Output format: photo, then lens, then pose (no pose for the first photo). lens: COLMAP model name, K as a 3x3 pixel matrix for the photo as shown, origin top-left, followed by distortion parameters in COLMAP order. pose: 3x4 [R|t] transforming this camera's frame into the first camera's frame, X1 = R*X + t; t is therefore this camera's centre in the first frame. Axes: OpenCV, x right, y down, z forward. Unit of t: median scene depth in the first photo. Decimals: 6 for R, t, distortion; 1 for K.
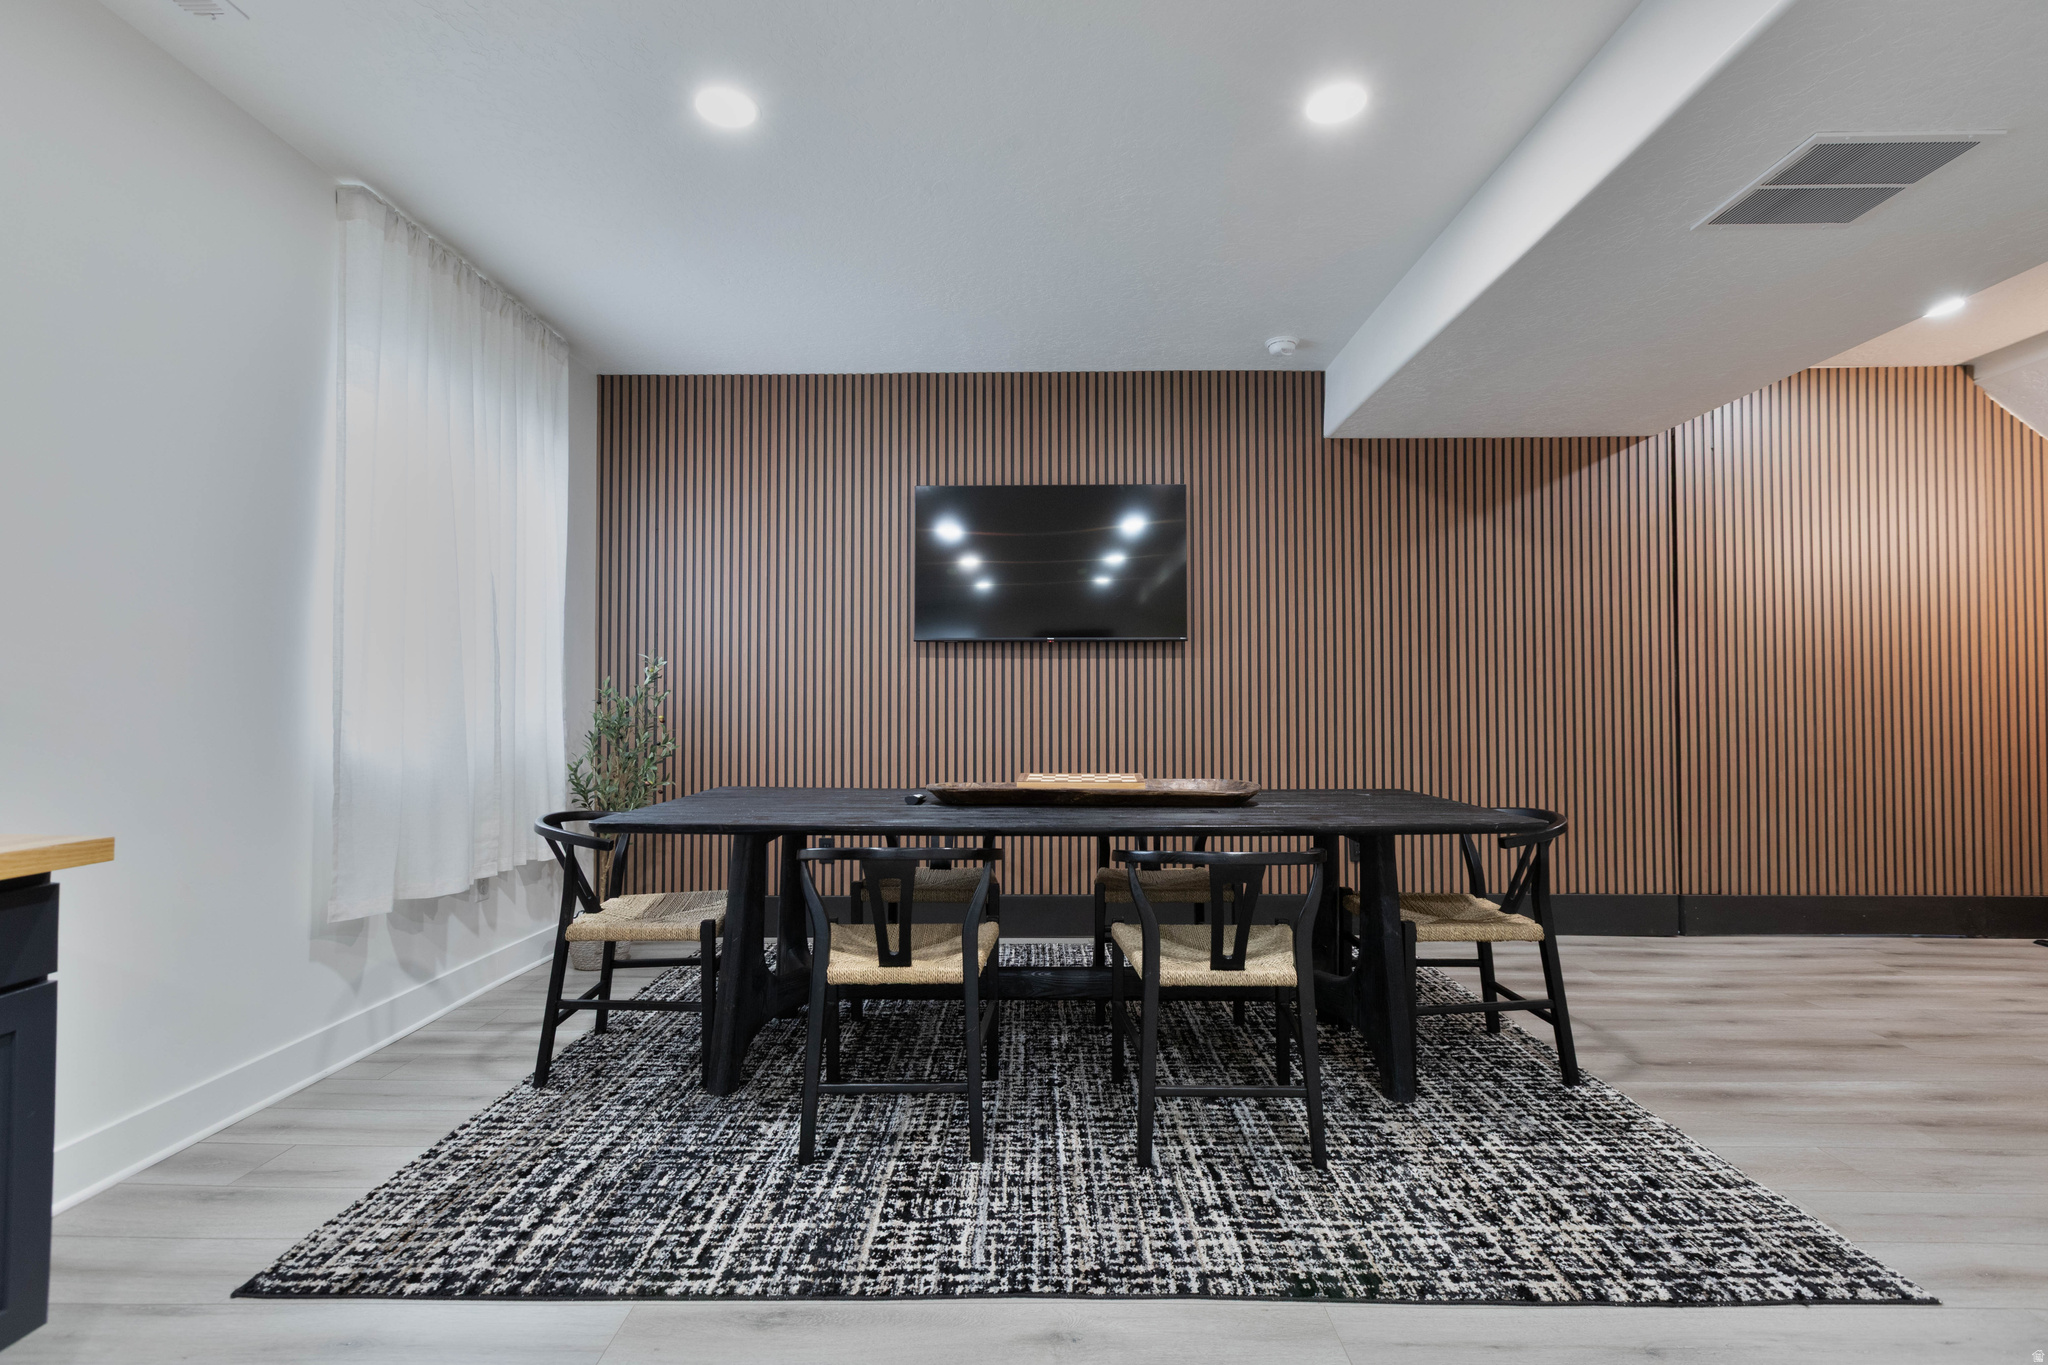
lens RADIAL K [[911.4, 0, 1013.4], [0, 911.4, 688.2], [0, 0, 1]] dist [-0.001559, -0.000580]
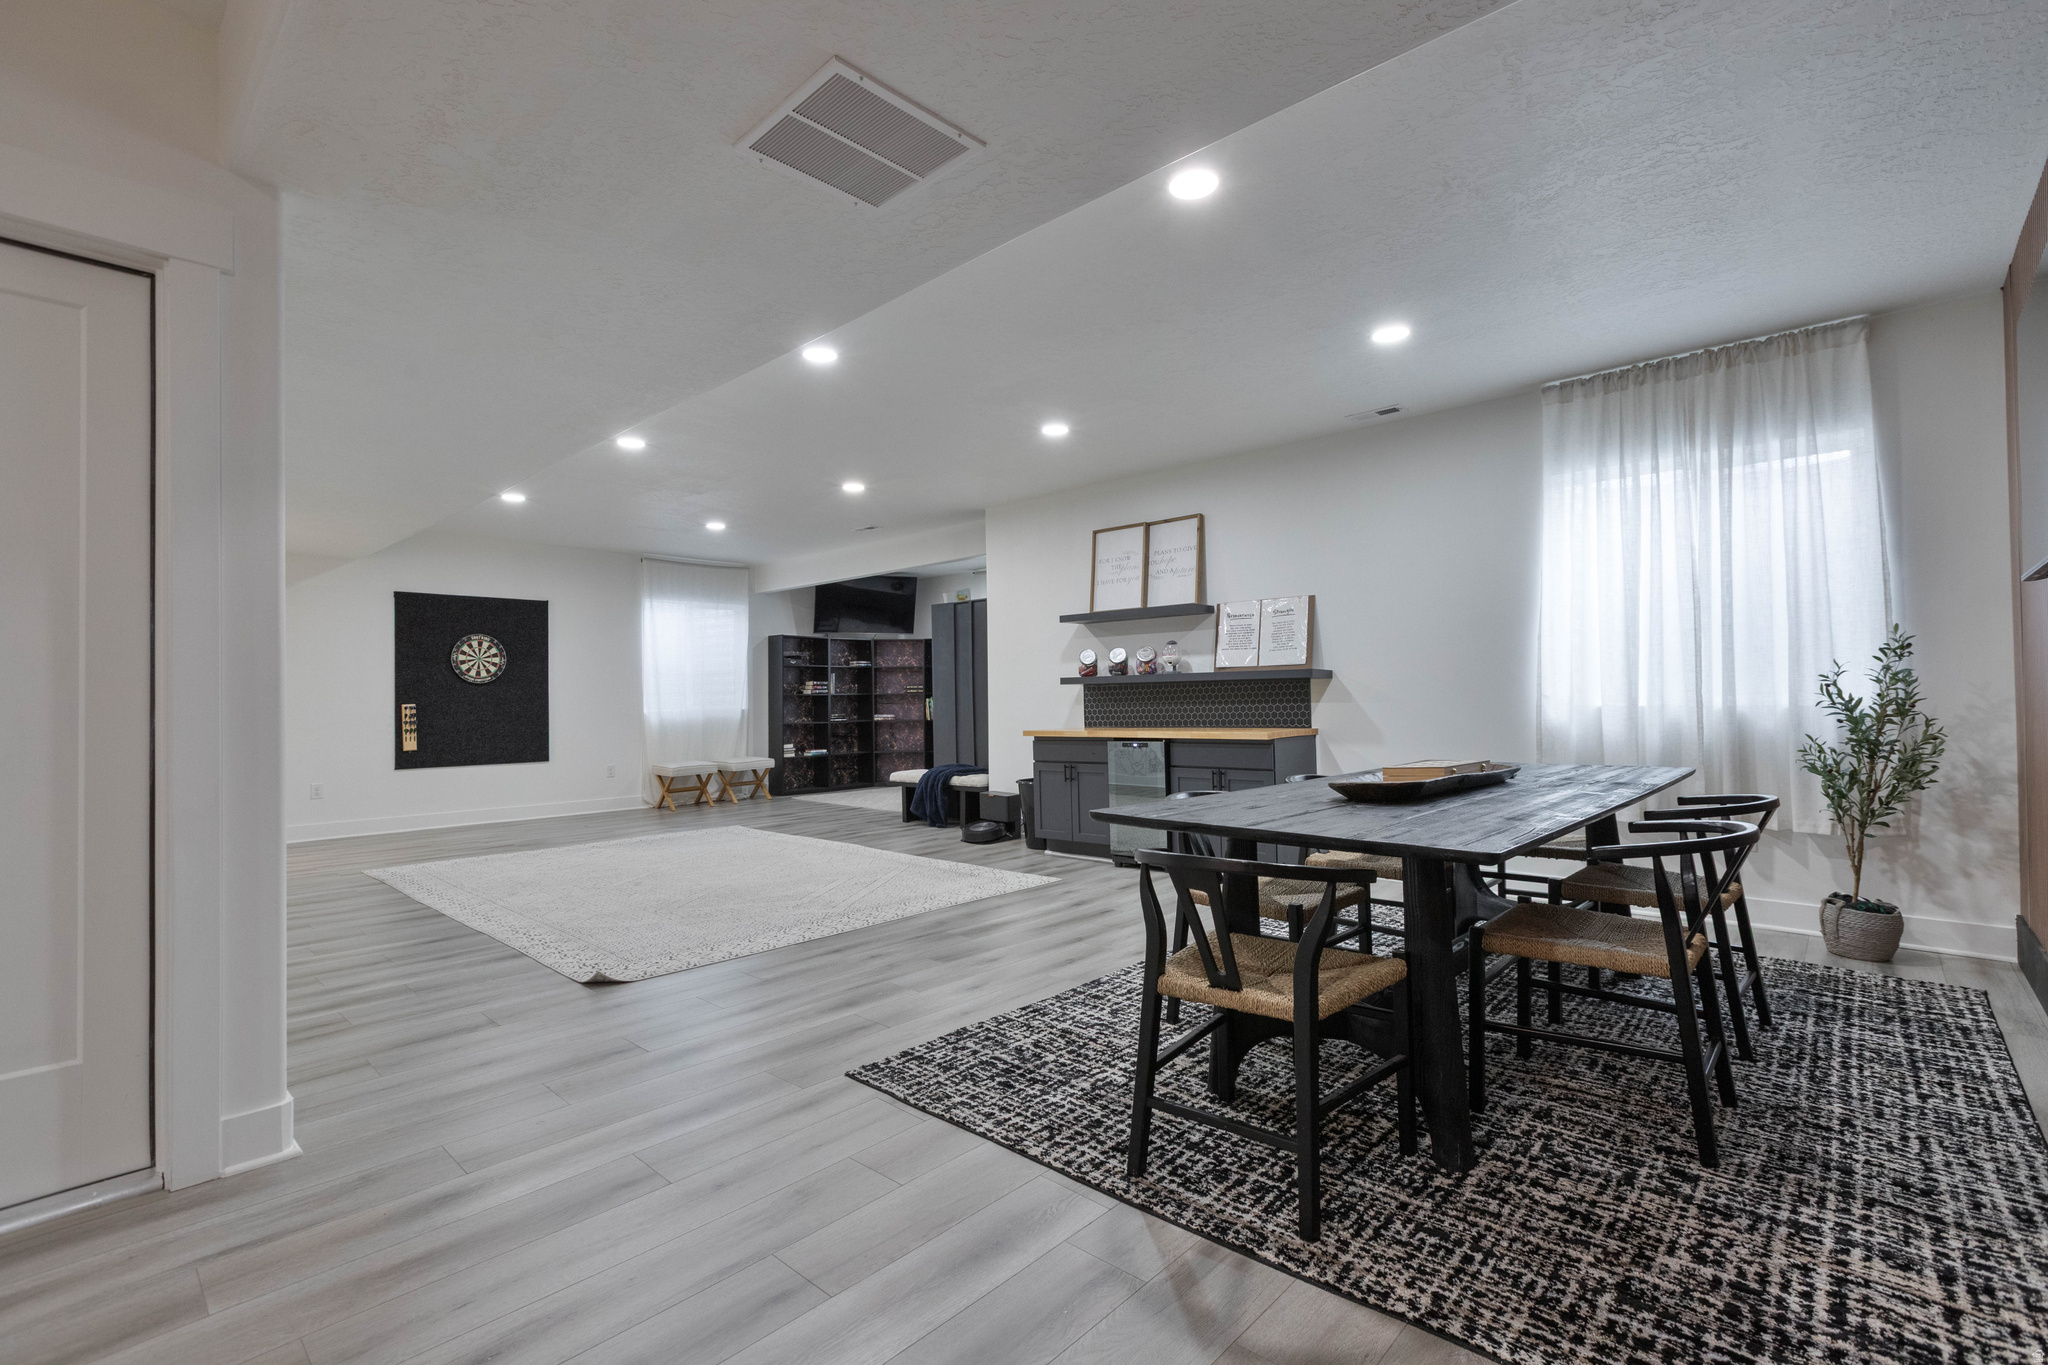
lens RADIAL K [[911.4, 0, 1013.4], [0, 911.4, 688.2], [0, 0, 1]] dist [-0.001559, -0.000580]
pose [[-0.669126, -0.000804, -0.743149, 1.702979], [0.021594, 0.999556, -0.020526, 0.034171], [0.742835, -0.029782, -0.668811, 1.953643]]
